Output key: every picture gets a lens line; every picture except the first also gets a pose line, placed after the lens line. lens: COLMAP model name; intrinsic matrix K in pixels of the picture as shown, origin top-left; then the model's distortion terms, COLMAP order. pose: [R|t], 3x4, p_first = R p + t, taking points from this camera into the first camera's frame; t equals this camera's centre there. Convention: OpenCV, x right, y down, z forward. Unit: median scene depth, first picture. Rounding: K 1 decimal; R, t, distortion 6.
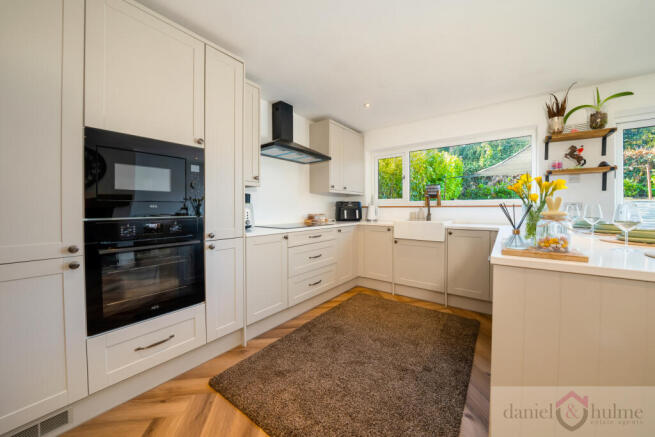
lens RADIAL K [[237.7, 0, 330.9], [0, 237.7, 208.3], [0, 0, 1]] dist [-0.008873, -0.000009]
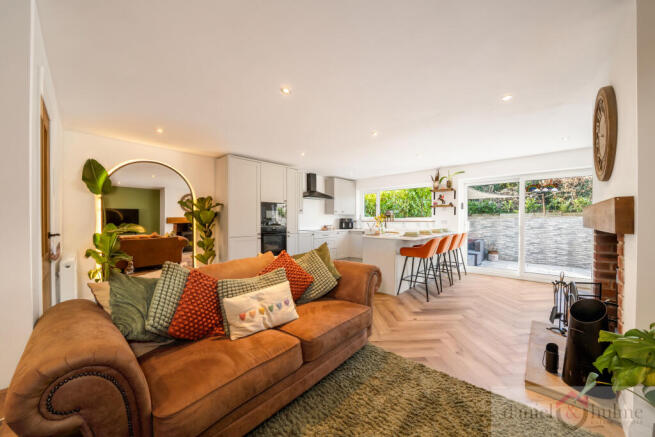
lens RADIAL K [[230.4, 0, 327.5], [0, 230.4, 218.5], [0, 0, 1]] dist [-0.022614, -0.000035]
pose [[0.993190, 0.001103, -0.116501, 0.205619], [-0.001746, 0.999984, -0.005422, -0.026184], [0.116493, 0.005588, 0.993176, -1.175947]]
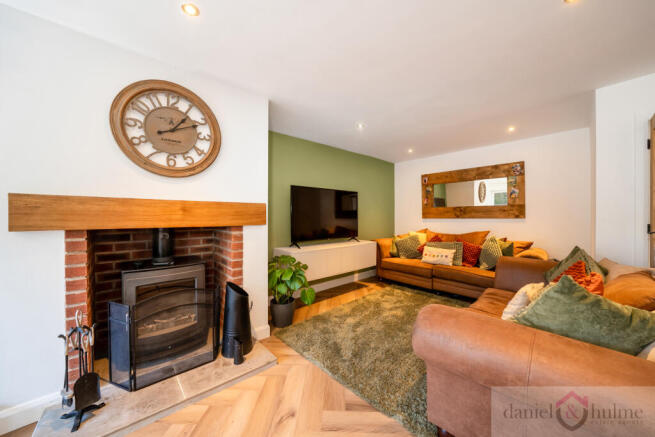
lens RADIAL K [[230.4, 0, 327.5], [0, 230.4, 218.5], [0, 0, 1]] dist [-0.022614, -0.000035]
pose [[-0.977049, 0.003309, 0.212989, 0.365916], [0.004656, 0.999972, 0.005819, -0.028082], [-0.212964, 0.006677, -0.977037, 0.136809]]
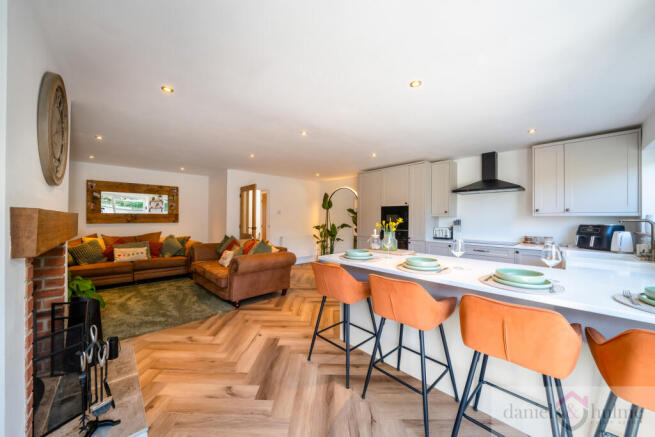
lens RADIAL K [[231.8, 0, 335.0], [0, 231.8, 217.0], [0, 0, 1]] dist [-0.000611, -0.000033]
pose [[-0.154109, -0.005583, -0.988038, 1.404119], [-0.006656, 0.999967, -0.004613, -0.066458], [0.988031, 0.005866, -0.154141, 0.376396]]
